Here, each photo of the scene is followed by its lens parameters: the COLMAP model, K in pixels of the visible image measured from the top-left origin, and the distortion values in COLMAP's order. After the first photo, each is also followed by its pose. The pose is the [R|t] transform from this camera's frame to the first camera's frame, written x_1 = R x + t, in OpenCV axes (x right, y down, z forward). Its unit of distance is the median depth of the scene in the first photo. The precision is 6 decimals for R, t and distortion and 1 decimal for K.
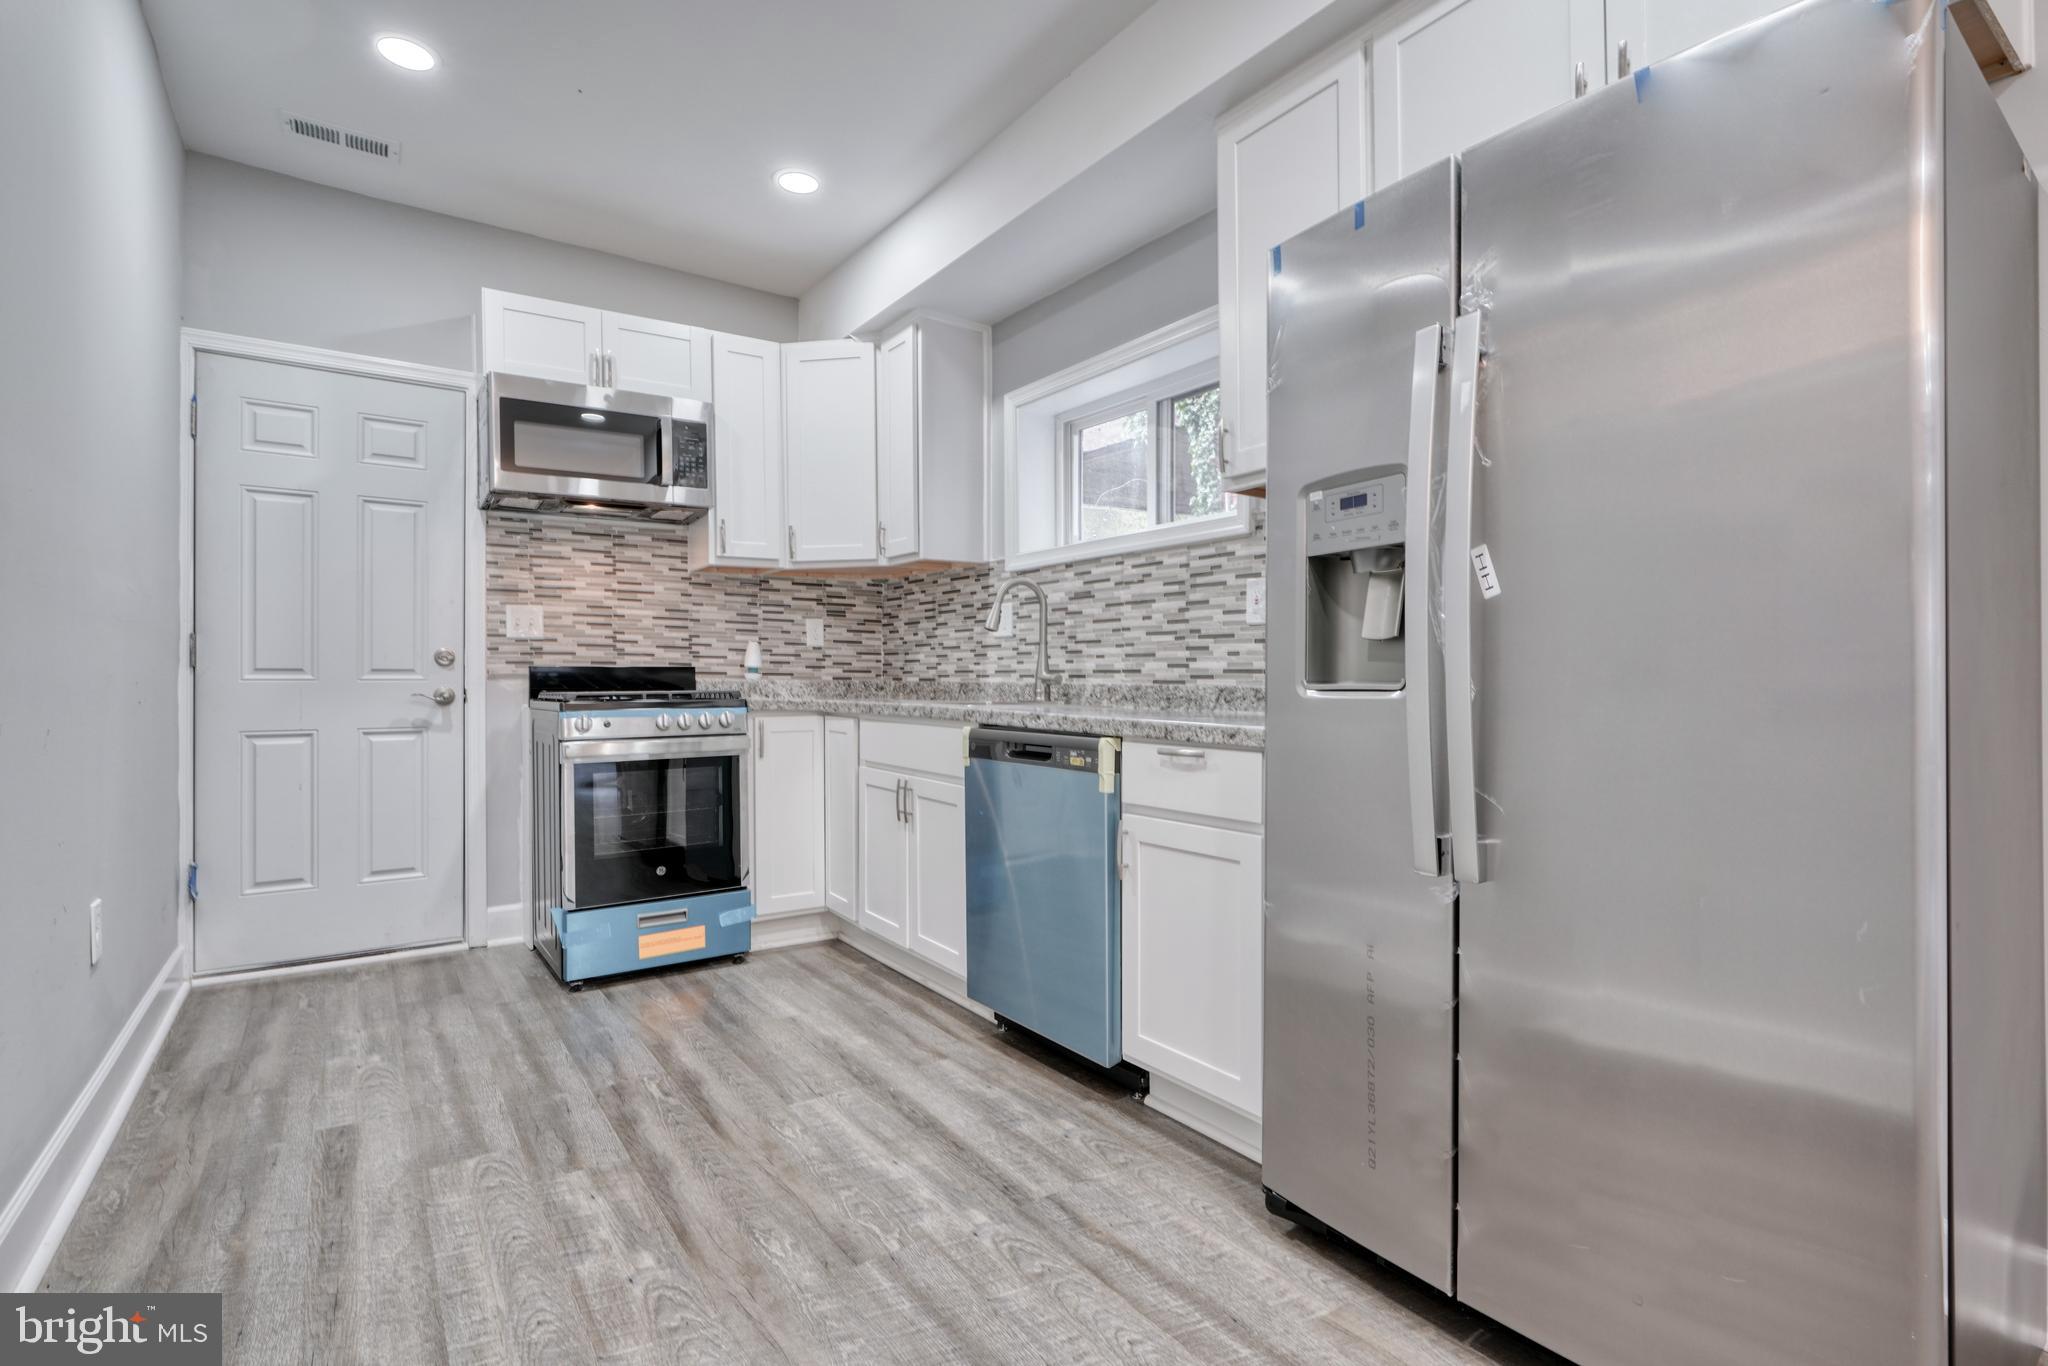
lens RADIAL K [[957.1, 0, 1023.3], [0, 957.1, 687.9], [0, 0, 1]] dist [-0.003349, 0.000485]
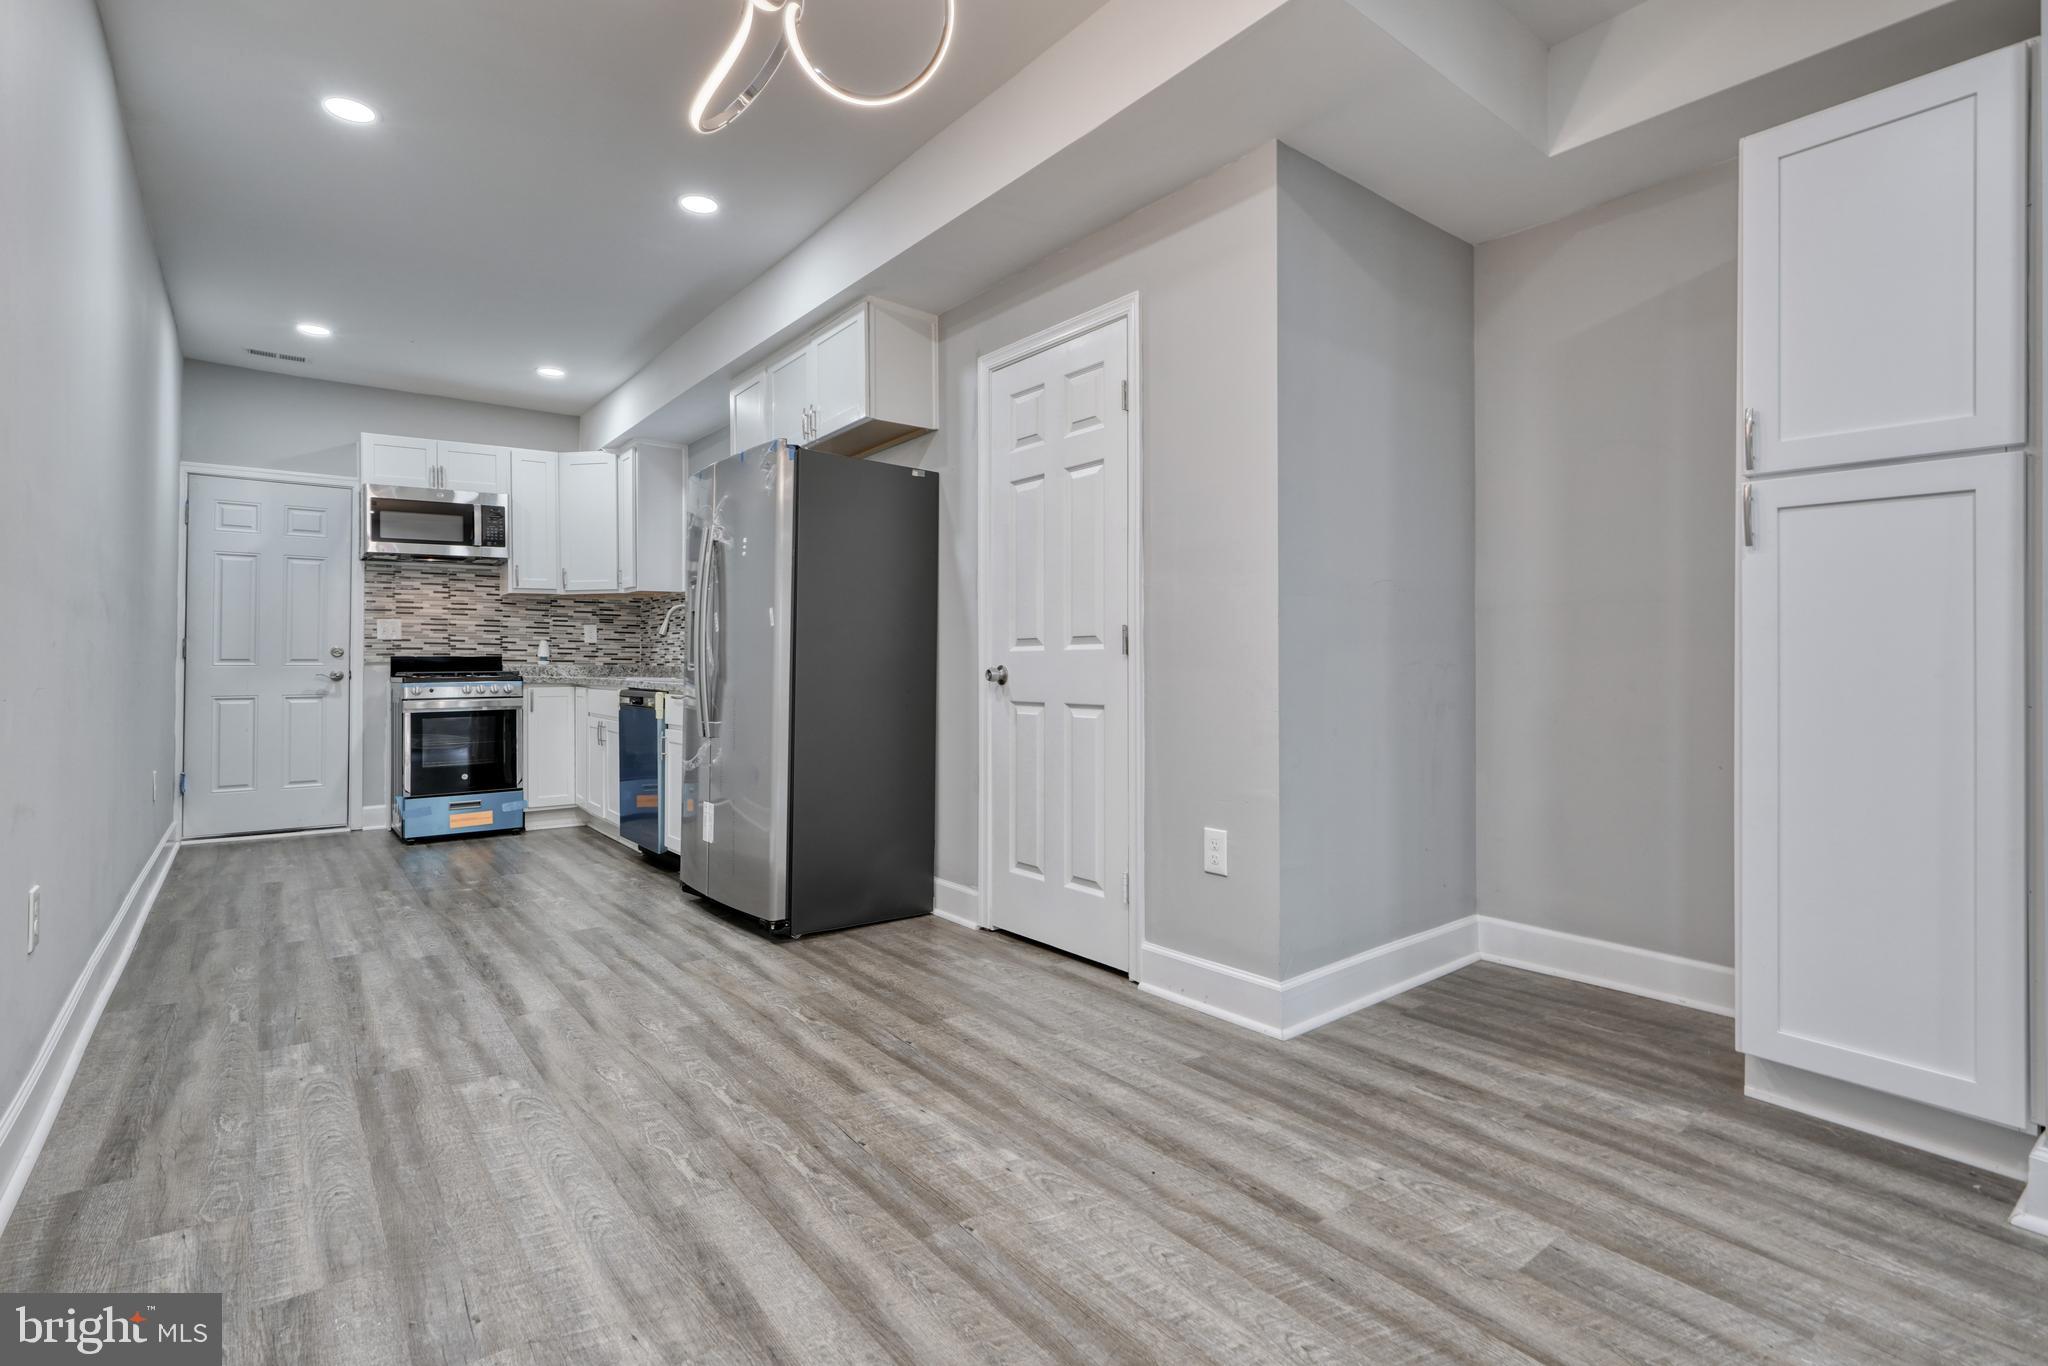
lens RADIAL K [[969.7, 0, 1004.9], [0, 969.7, 655.2], [0, 0, 1]] dist [-0.003682, 0.000855]
pose [[0.999322, -0.002264, 0.036740, 0.503219], [0.002972, 0.999811, -0.019231, 0.010060], [-0.036689, 0.019327, 0.999140, -0.737993]]
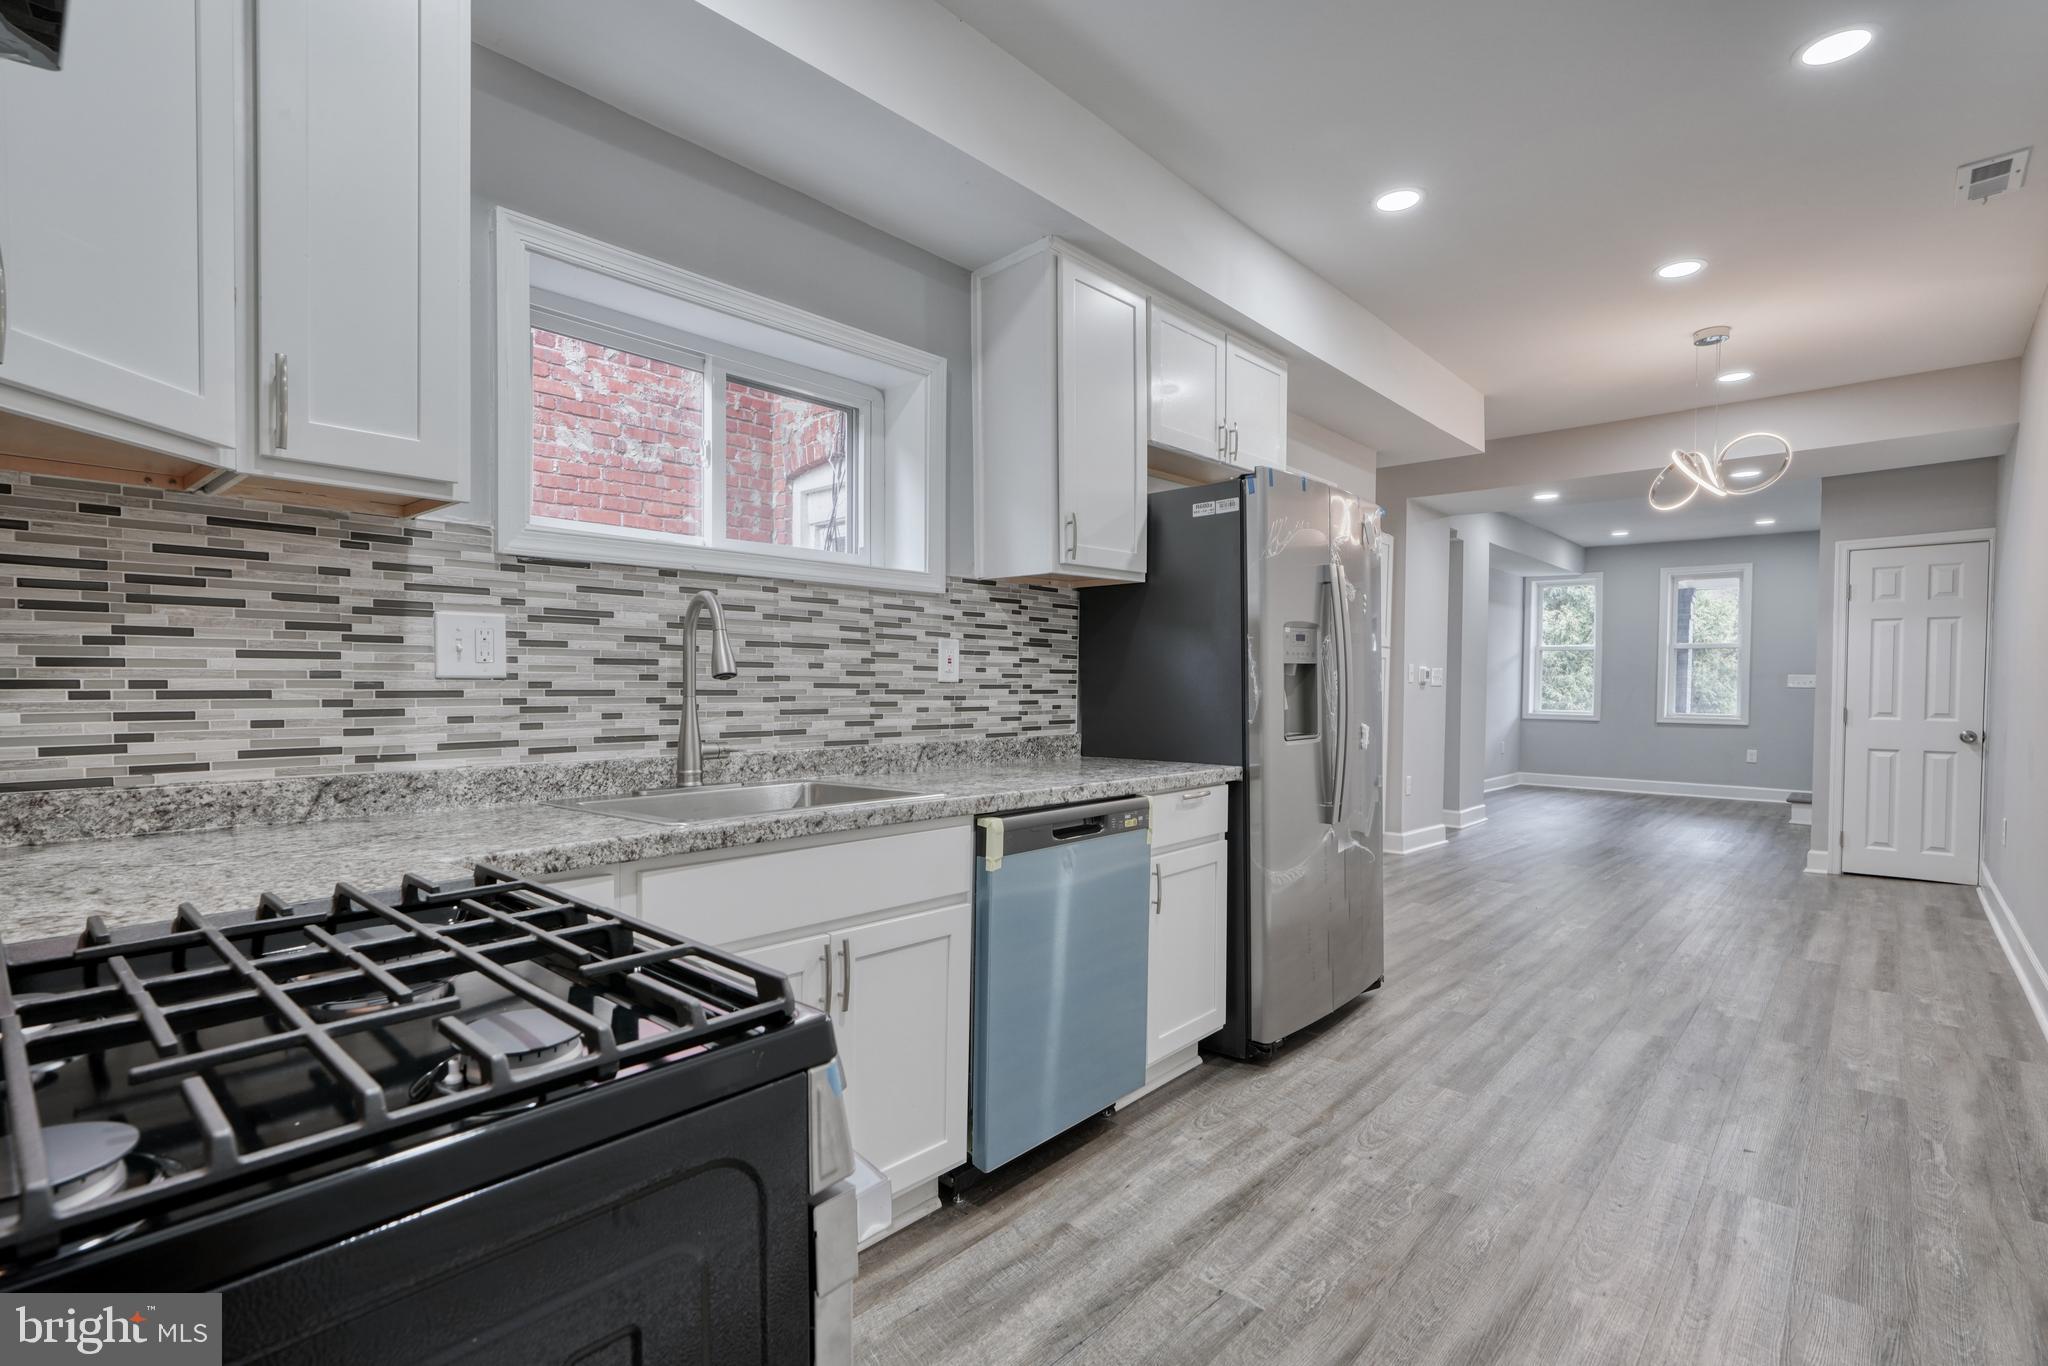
lens RADIAL K [[966.2, 0, 1023.0], [0, 966.2, 714.7], [0, 0, 1]] dist [-0.004389, 0.000421]
pose [[-0.223122, -0.036827, 0.974095, -0.655626], [0.005243, 0.999226, 0.038978, -0.058128], [-0.974776, 0.013804, -0.222756, 0.933650]]
